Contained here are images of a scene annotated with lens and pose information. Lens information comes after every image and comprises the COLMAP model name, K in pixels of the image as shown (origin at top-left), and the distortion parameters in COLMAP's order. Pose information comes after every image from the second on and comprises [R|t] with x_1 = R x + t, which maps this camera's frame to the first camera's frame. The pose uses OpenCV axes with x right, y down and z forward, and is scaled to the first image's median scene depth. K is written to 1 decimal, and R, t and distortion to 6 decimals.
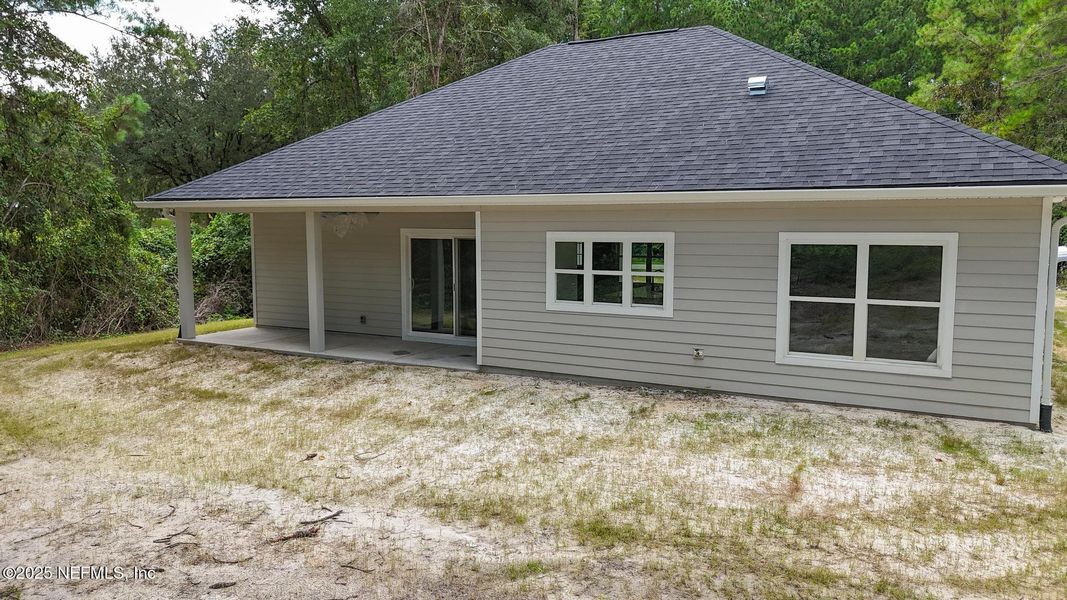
lens RADIAL K [[784.1, 0, 533.9], [0, 784.1, 285.0], [0, 0, 1]] dist [0.080475, -0.083017]
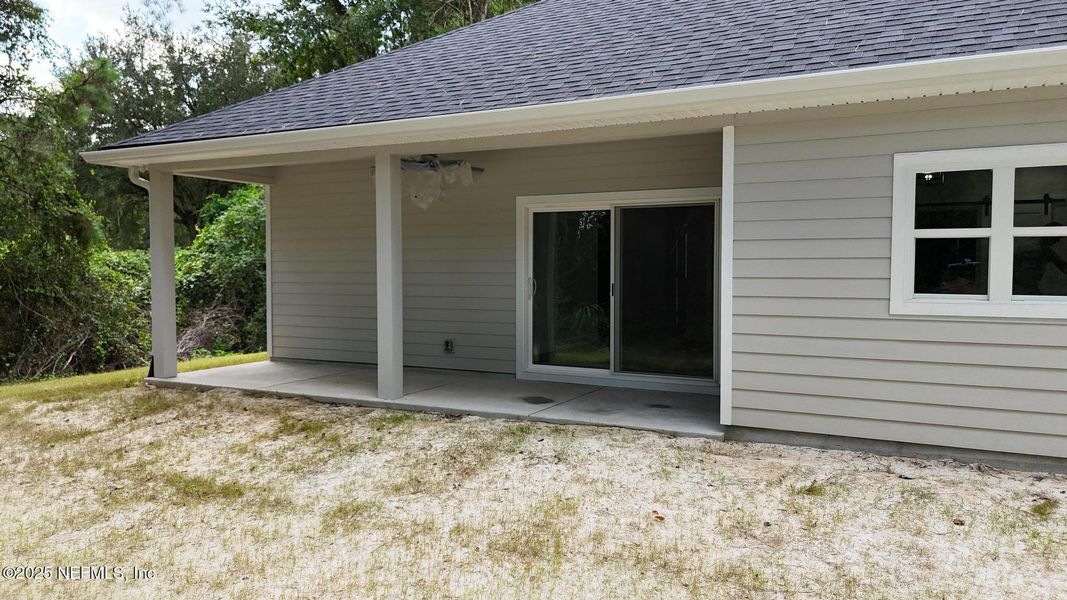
lens RADIAL K [[784.1, 0, 533.9], [0, 784.1, 285.0], [0, 0, 1]] dist [0.080475, -0.083017]
pose [[0.999777, 0.000579, 0.021119, -0.178263], [0.000636, 0.998347, -0.057472, 0.034165], [-0.021117, 0.057472, 0.998124, 0.411118]]
